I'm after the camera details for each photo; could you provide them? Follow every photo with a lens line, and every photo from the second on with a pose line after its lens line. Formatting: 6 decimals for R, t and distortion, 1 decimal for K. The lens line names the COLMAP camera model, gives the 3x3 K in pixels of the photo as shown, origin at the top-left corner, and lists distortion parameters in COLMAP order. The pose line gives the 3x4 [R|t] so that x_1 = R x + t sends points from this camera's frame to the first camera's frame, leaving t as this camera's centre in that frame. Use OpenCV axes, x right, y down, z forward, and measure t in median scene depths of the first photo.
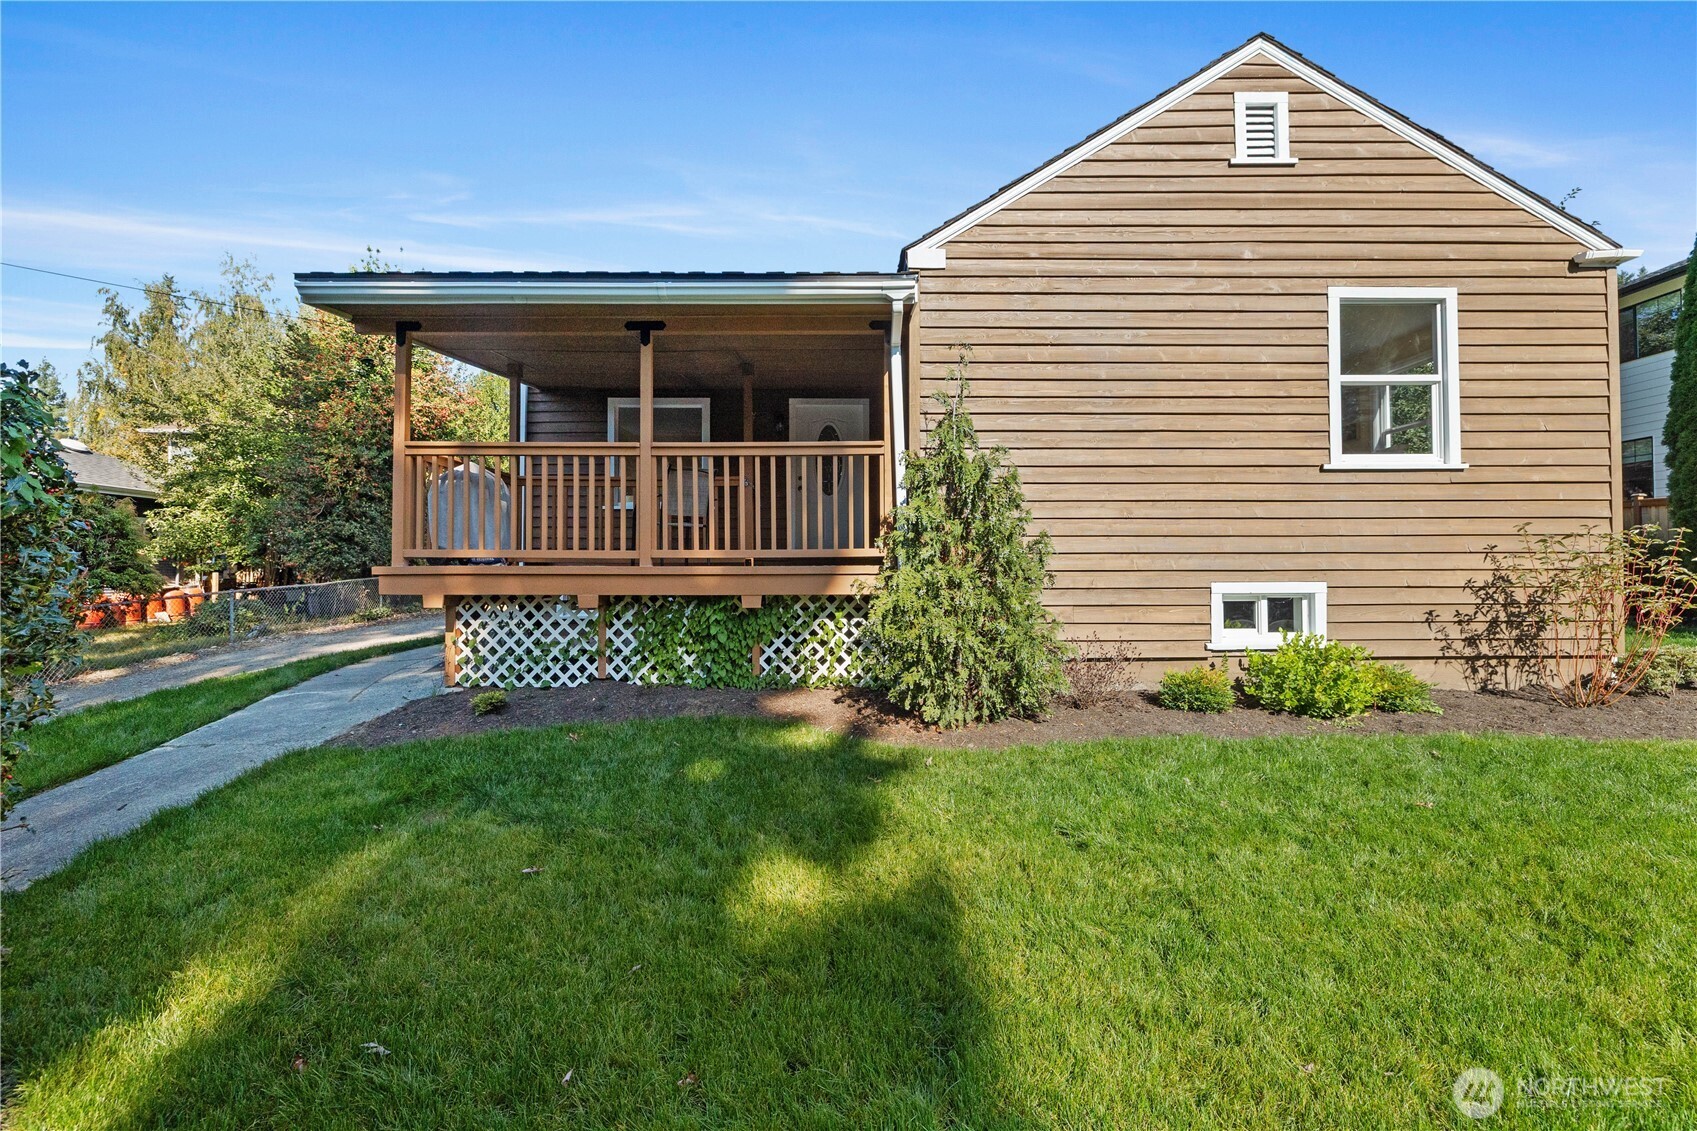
lens RADIAL K [[720.0, 0, 848.2], [0, 720.0, 561.6], [0, 0, 1]] dist [-0.000962, 0.000568]
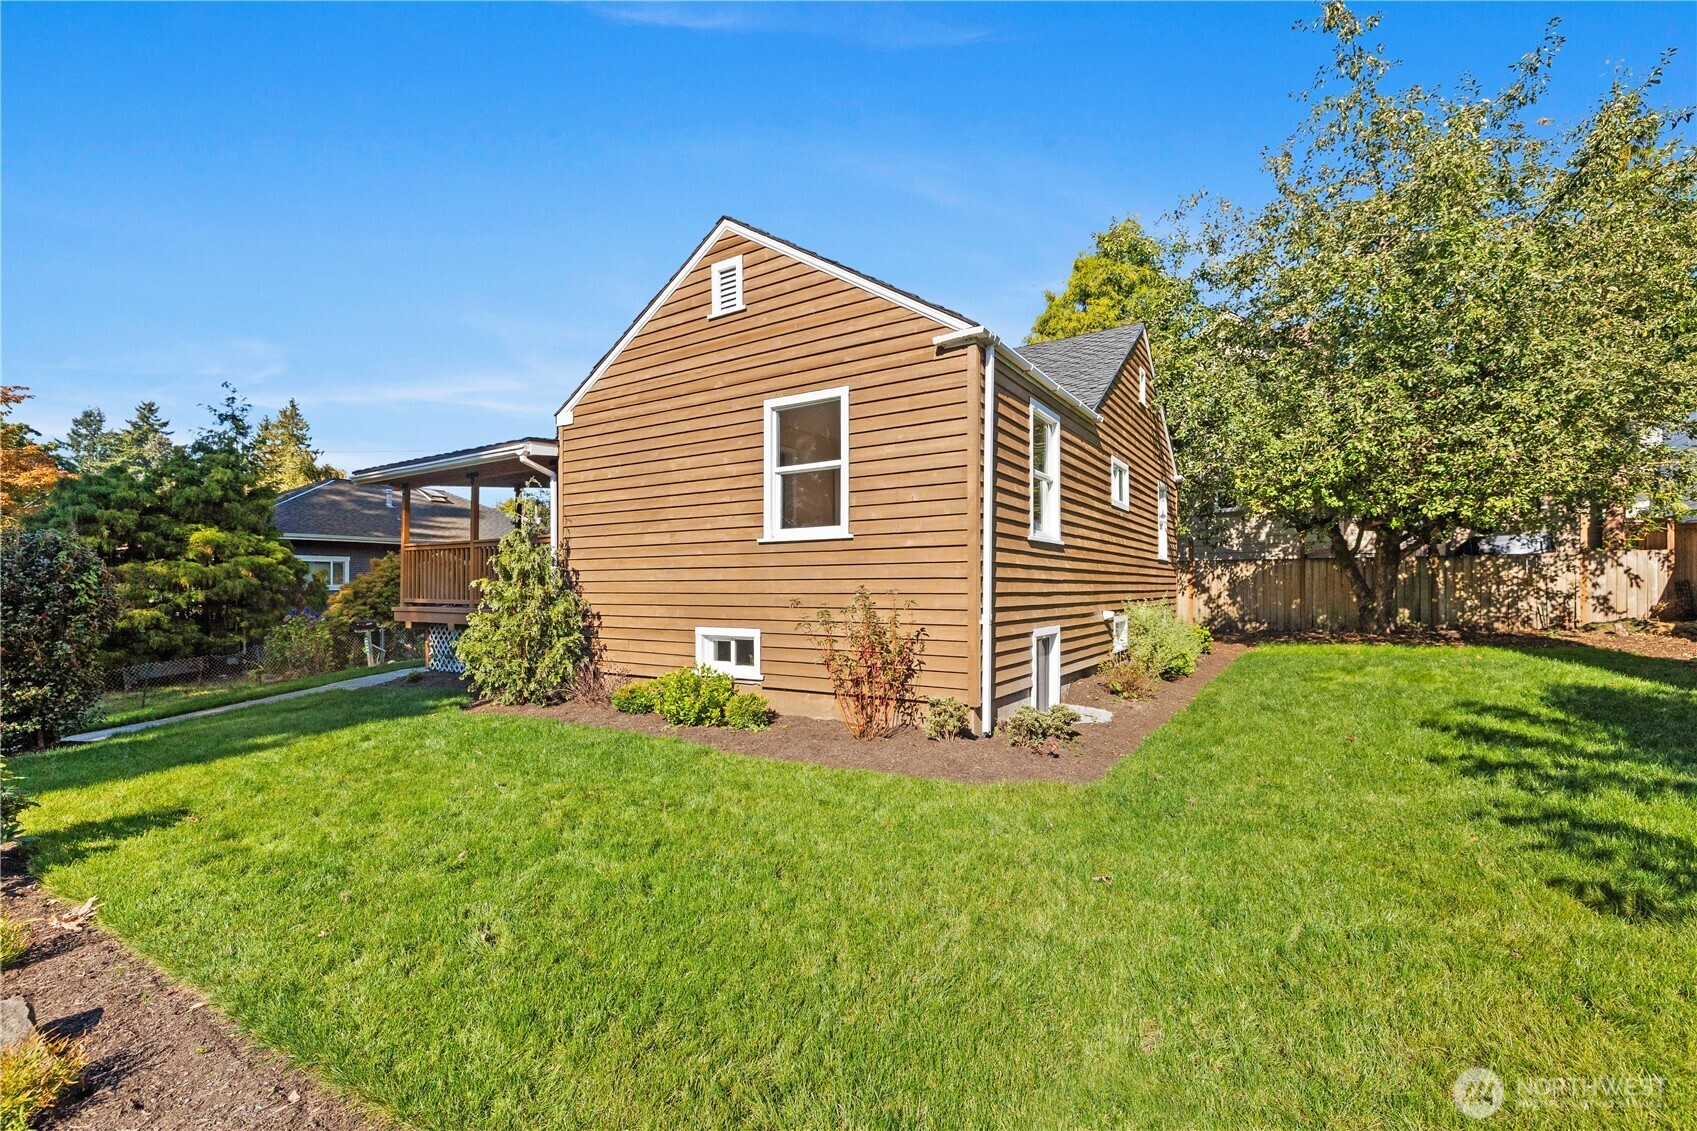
lens RADIAL K [[720.0, 0, 831.1], [0, 720.0, 596.8], [0, 0, 1]] dist [-0.000962, 0.000568]
pose [[0.836385, 0.007226, -0.548094, 1.476399], [0.004945, 0.999773, 0.020726, -0.056281], [0.548120, -0.020045, 0.836160, -0.019885]]
